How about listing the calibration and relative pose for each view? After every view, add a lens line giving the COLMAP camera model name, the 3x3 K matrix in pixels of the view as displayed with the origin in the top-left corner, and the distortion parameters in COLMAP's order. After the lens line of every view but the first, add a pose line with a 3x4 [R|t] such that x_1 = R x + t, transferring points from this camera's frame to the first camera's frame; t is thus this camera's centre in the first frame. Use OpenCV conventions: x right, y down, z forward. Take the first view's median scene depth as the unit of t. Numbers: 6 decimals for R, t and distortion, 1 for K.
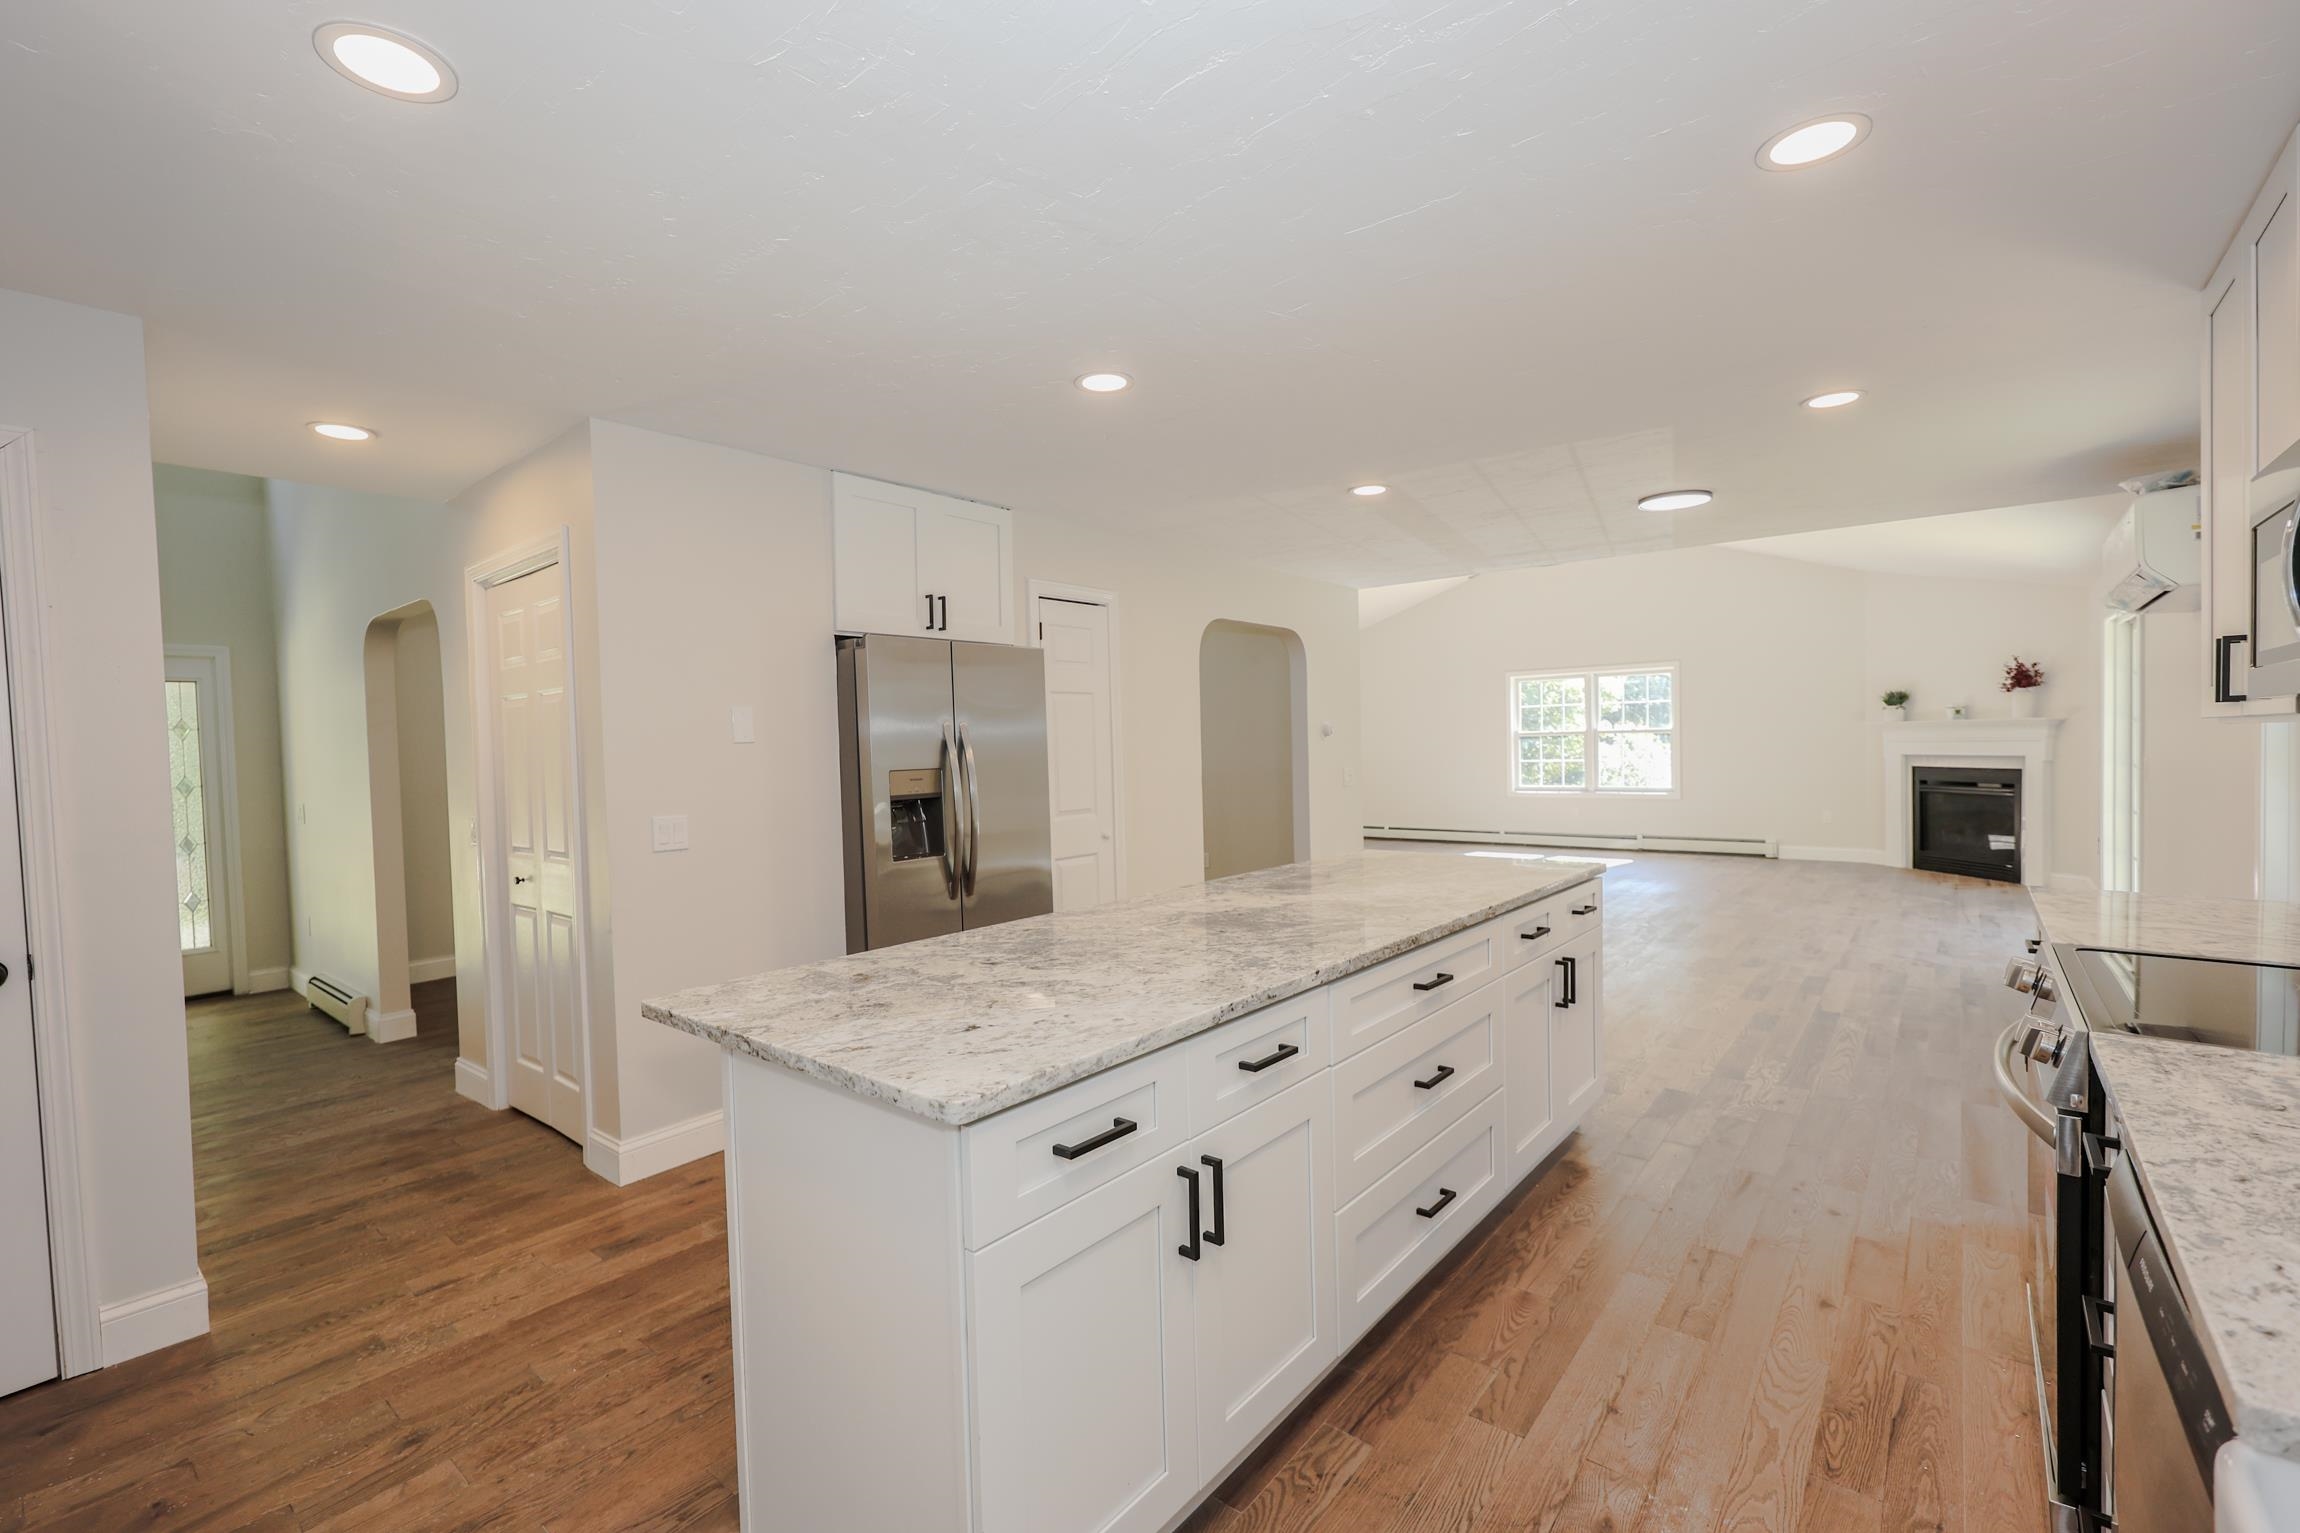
lens RADIAL K [[990.3, 0, 1115.5], [0, 990.3, 771.9], [0, 0, 1]] dist [0.001503, -0.000056]
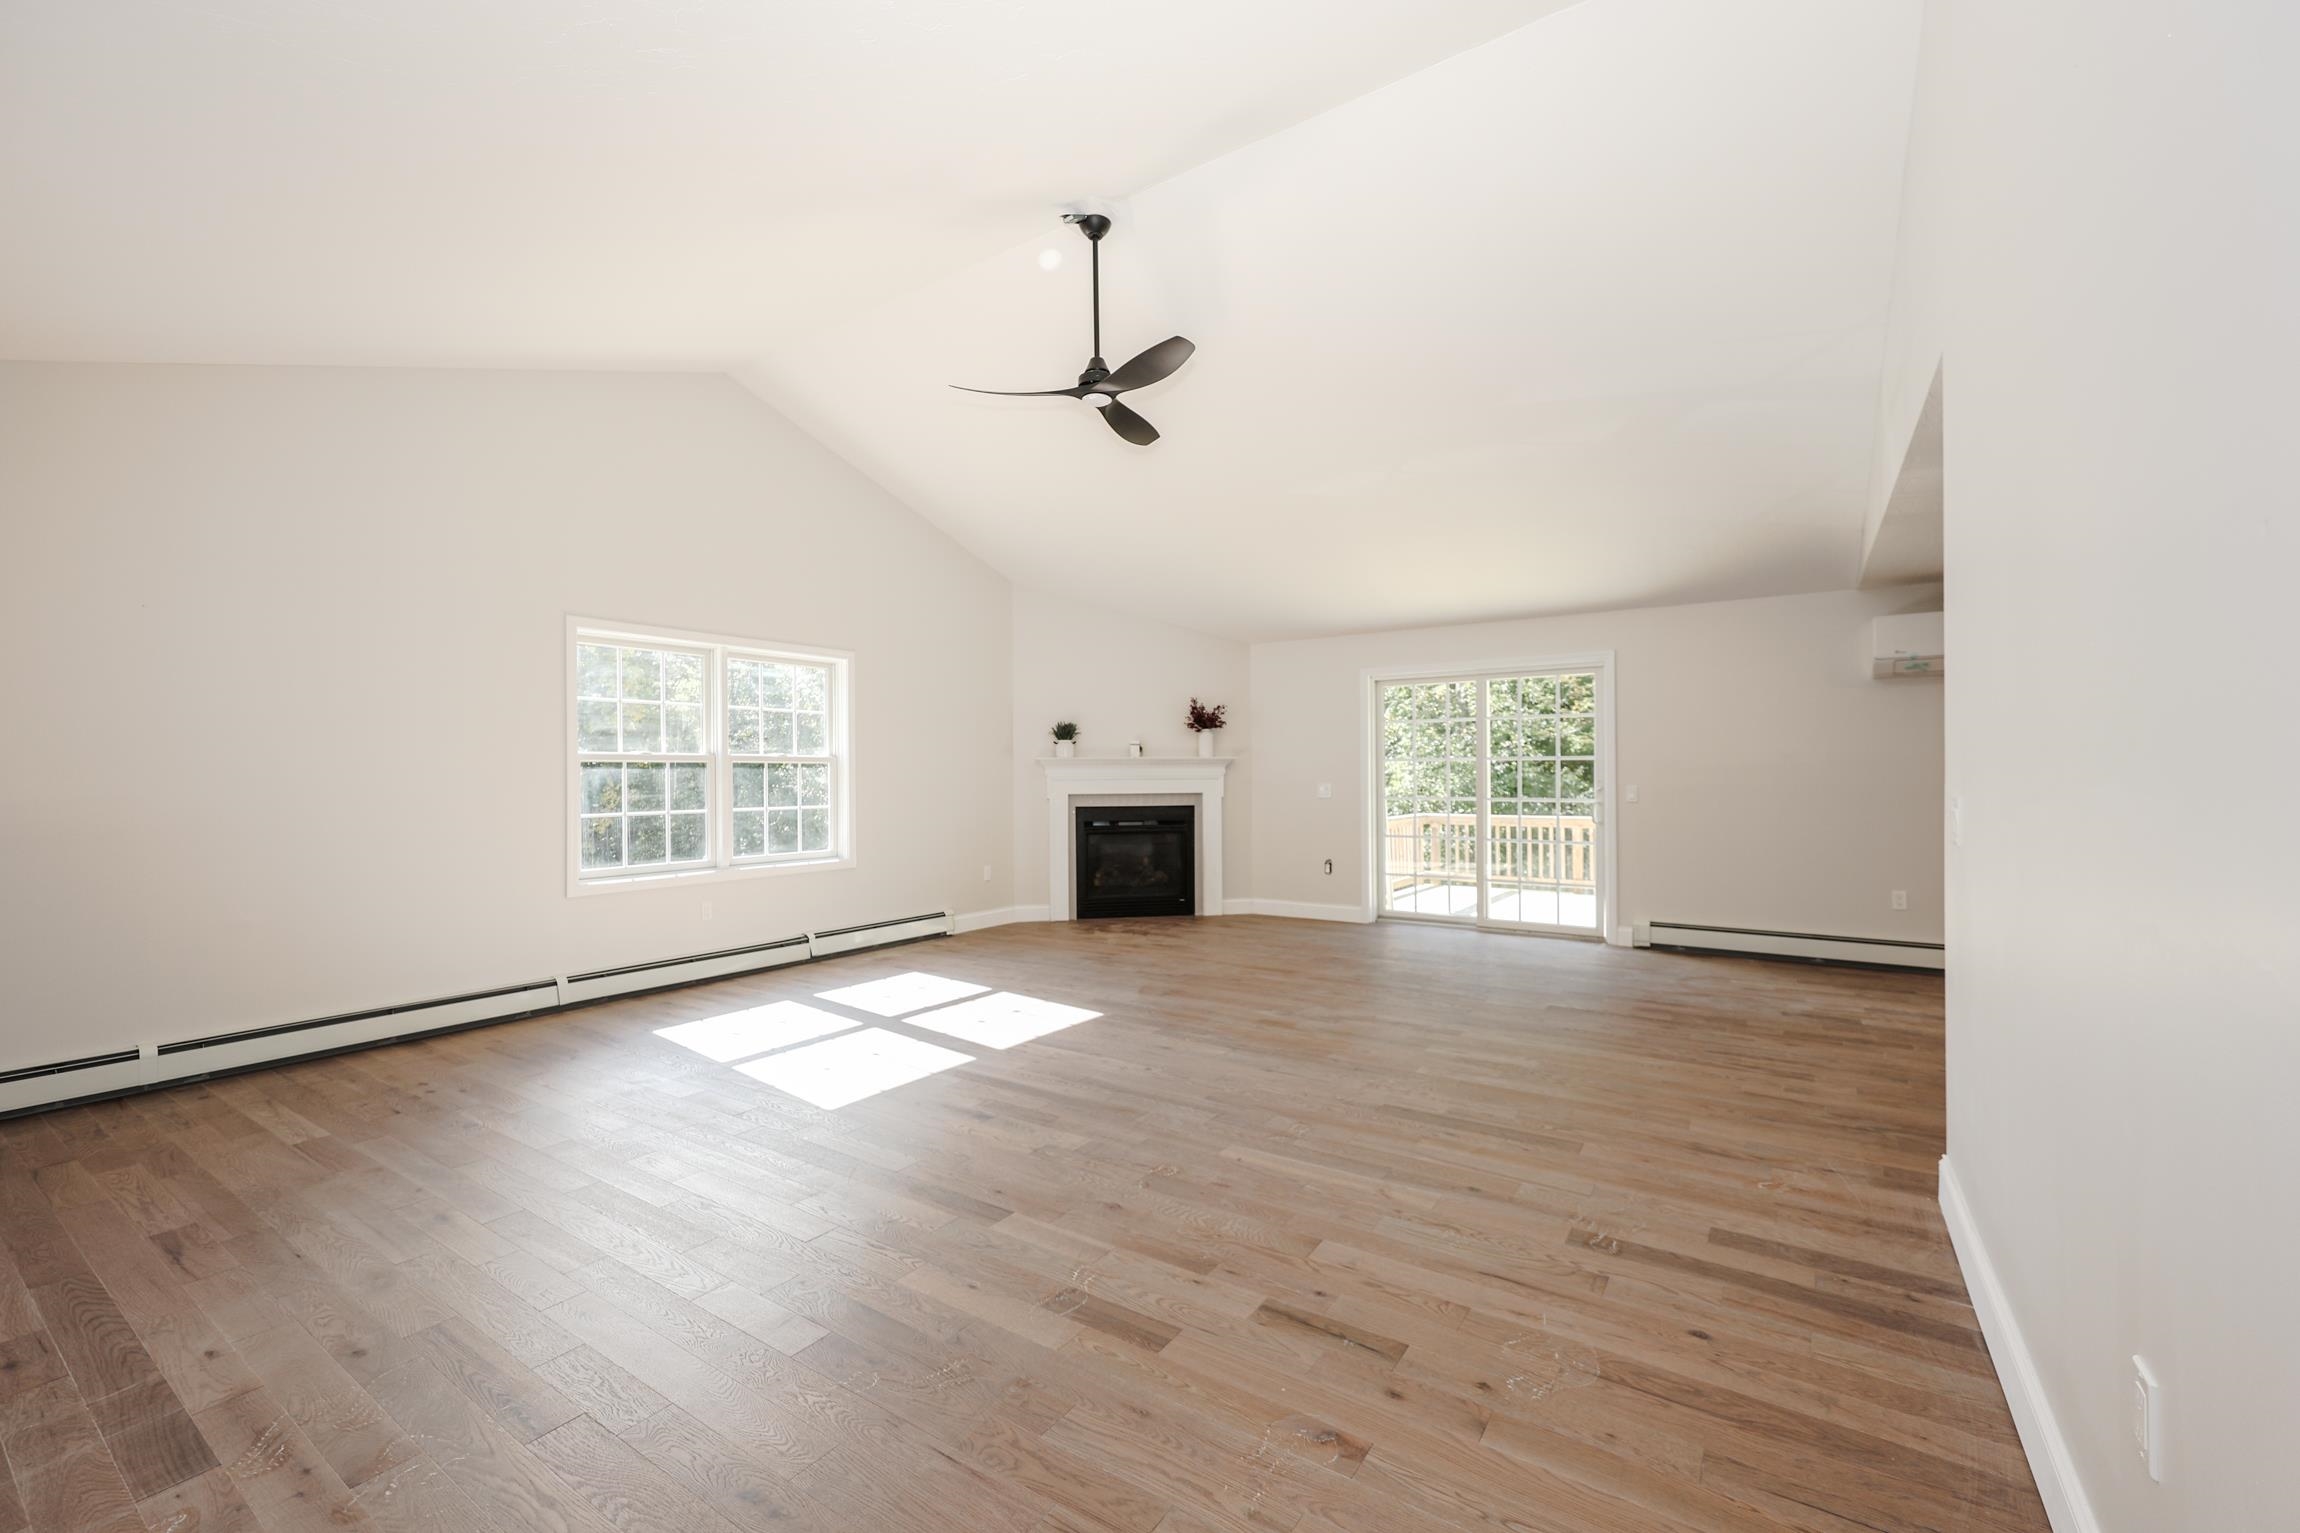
lens RADIAL K [[940.7, 0, 1150.2], [0, 940.7, 777.3], [0, 0, 1]] dist [0.006511, 0.000079]
pose [[-0.102913, 0.023389, 0.994415, -0.062166], [0.034971, 0.999191, -0.019882, -0.014057], [-0.994075, 0.032730, -0.103648, 1.054532]]
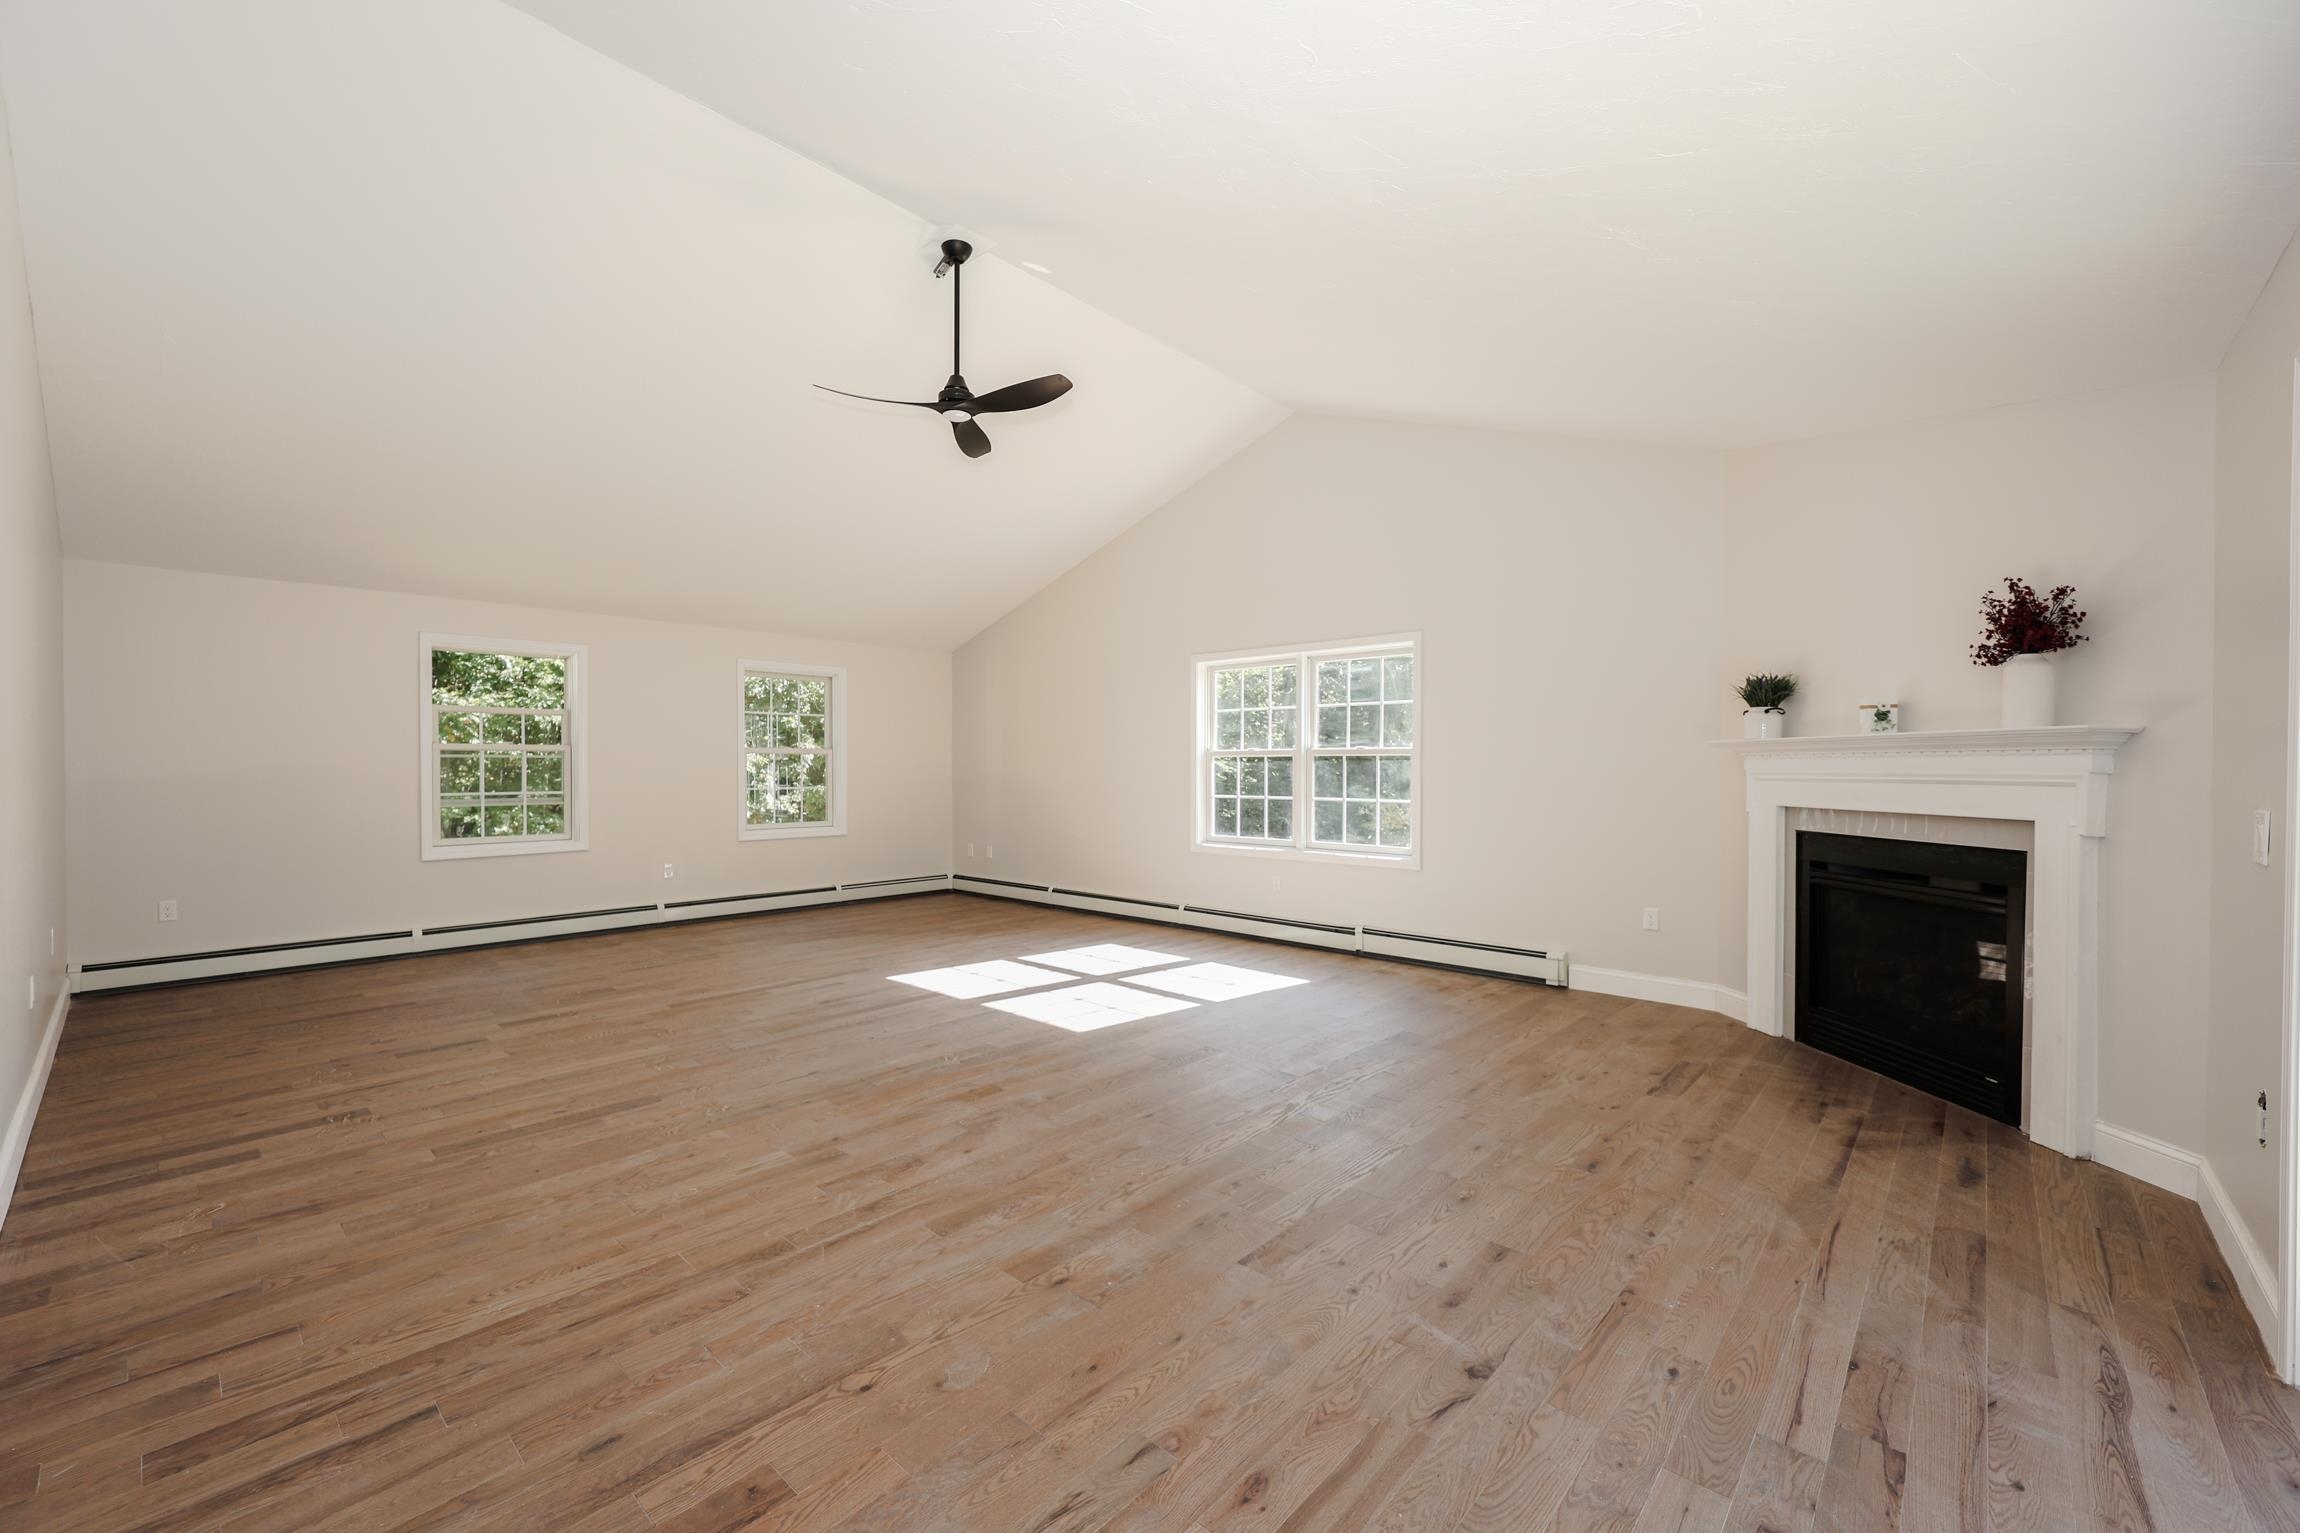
lens RADIAL K [[918.8, 0, 1135.1], [0, 918.8, 774.9], [0, 0, 1]] dist [0.000903, -0.000545]
pose [[0.998737, 0.023466, -0.044437, 0.517477], [-0.024187, 0.999583, -0.015750, -0.018517], [0.044049, 0.016805, 0.998888, 0.555512]]
